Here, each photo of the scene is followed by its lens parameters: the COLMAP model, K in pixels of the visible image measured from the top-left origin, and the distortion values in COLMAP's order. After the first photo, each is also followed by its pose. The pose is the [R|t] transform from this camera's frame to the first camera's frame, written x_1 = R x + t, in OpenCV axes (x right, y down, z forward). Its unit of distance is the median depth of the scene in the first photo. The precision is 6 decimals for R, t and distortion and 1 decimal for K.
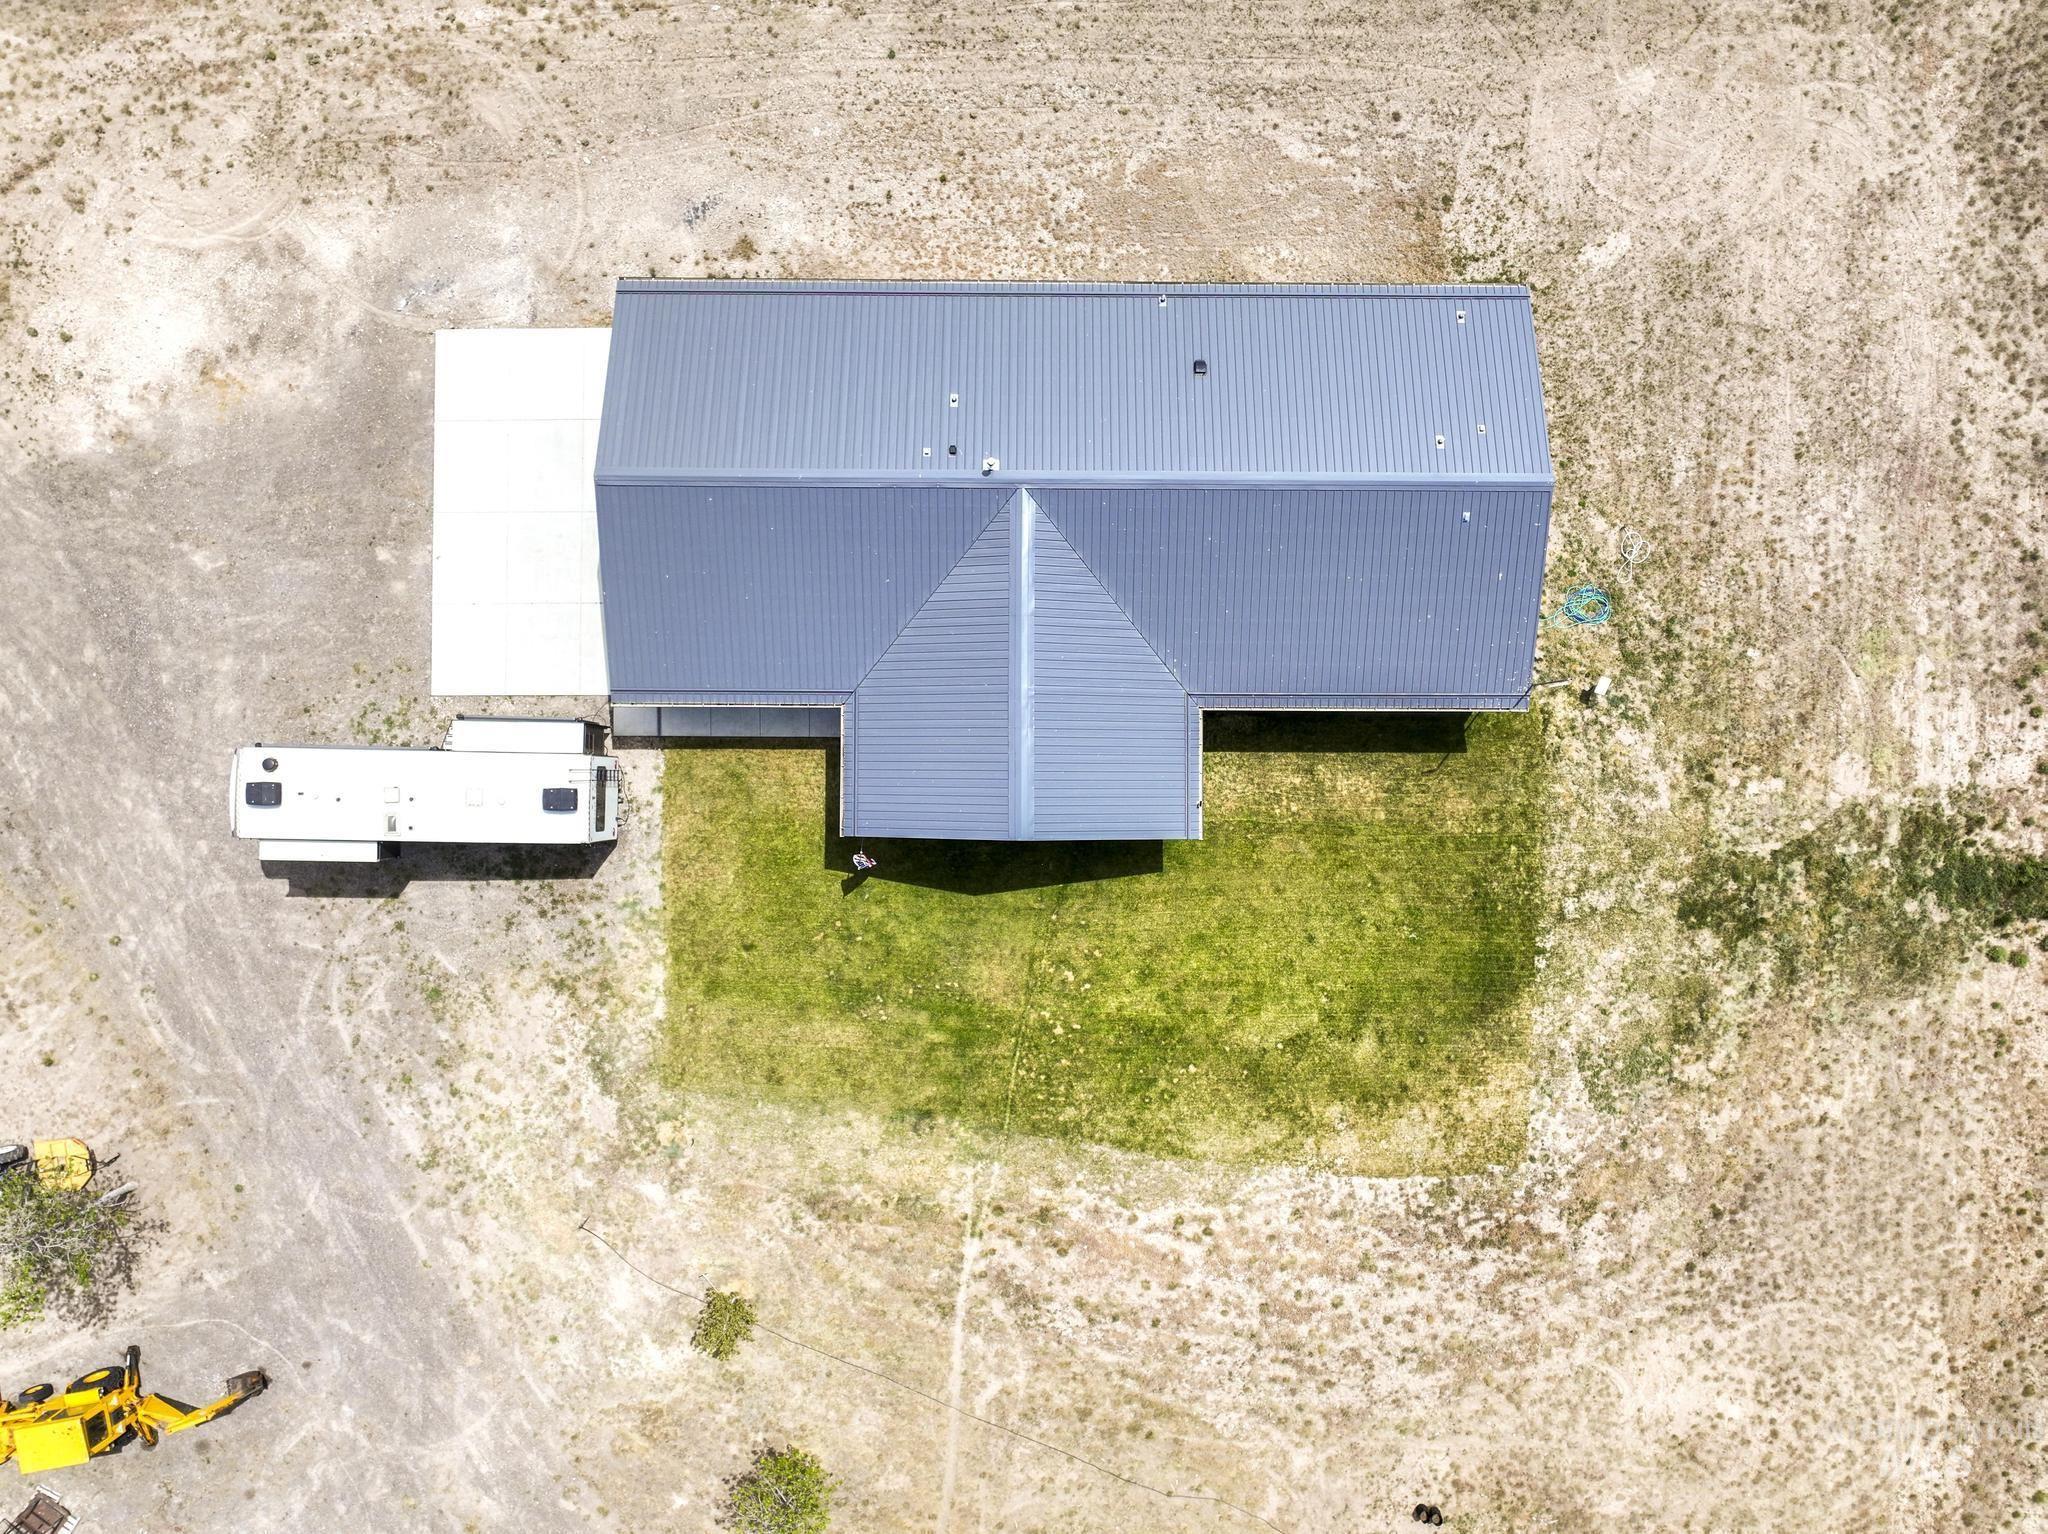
lens RADIAL K [[1429.1, 0, 1024.0], [0, 1429.1, 767.0], [0, 0, 1]] dist [0.006437, 0.005730]
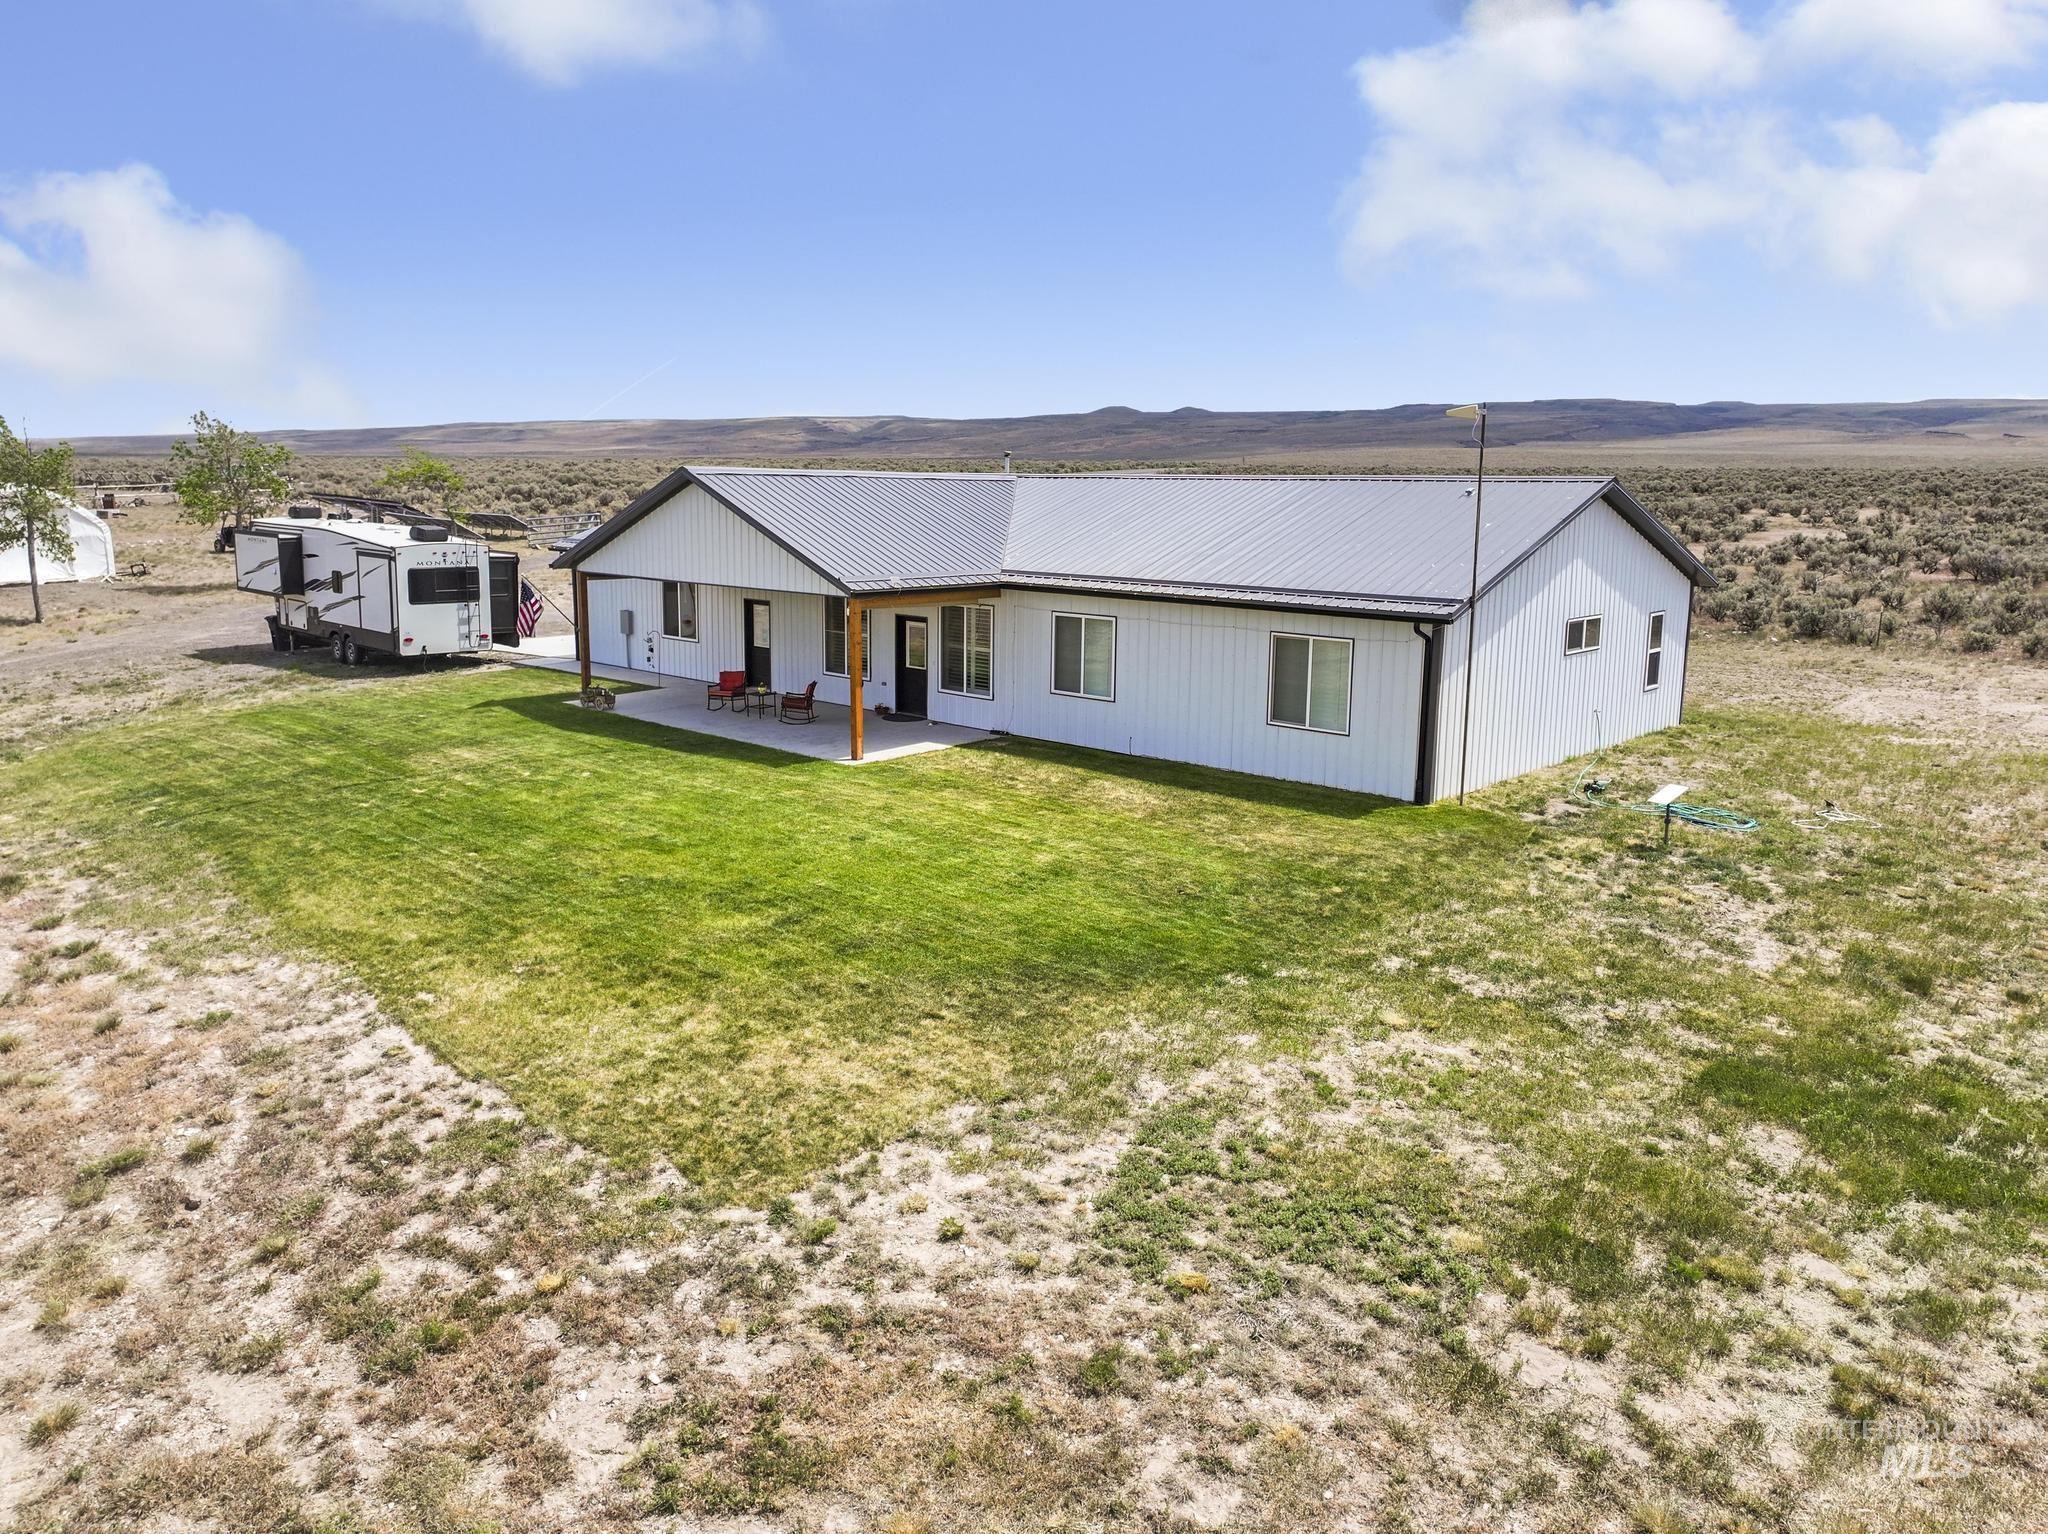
lens RADIAL K [[1429.1, 0, 1024.0], [0, 1429.1, 767.0], [0, 0, 1]] dist [0.006437, 0.005730]
pose [[0.737843, 0.144457, -0.659333, 0.542335], [-0.674972, 0.157013, -0.720943, 0.414919], [-0.000622, 0.976974, 0.213356, 0.864755]]
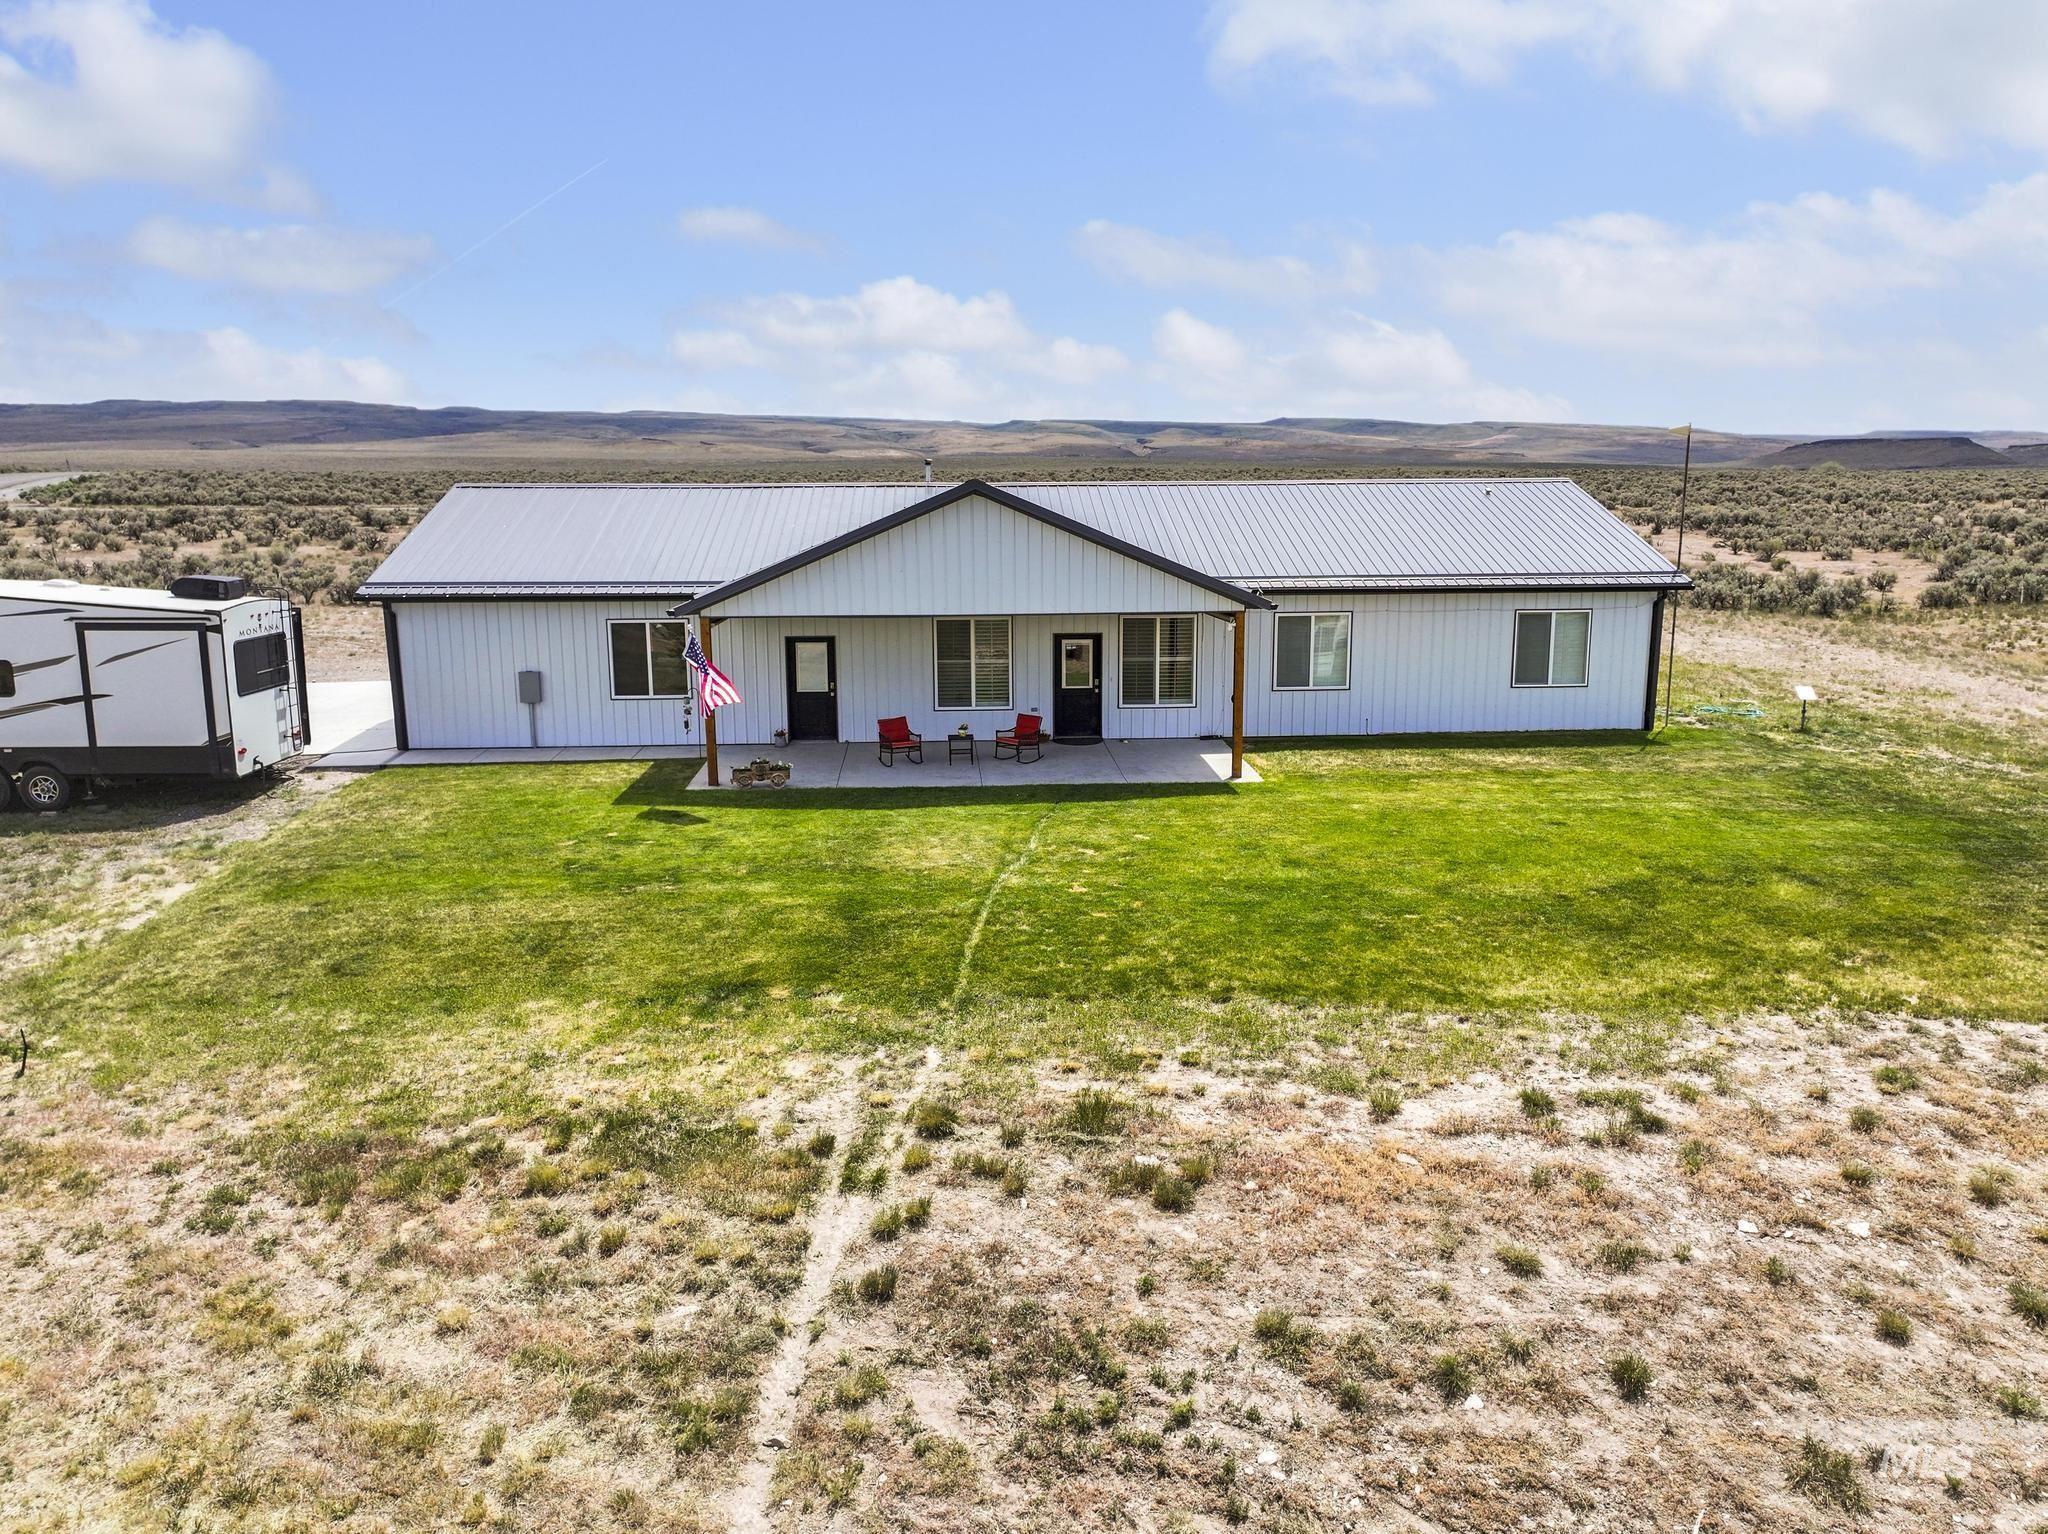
lens RADIAL K [[1429.1, 0, 1024.0], [0, 1429.1, 767.0], [0, 0, 1]] dist [0.006437, 0.005730]
pose [[0.998029, -0.013382, 0.061312, -0.017449], [0.062755, 0.210778, -0.975518, 0.589060], [0.000132, 0.977442, 0.211202, 0.862367]]
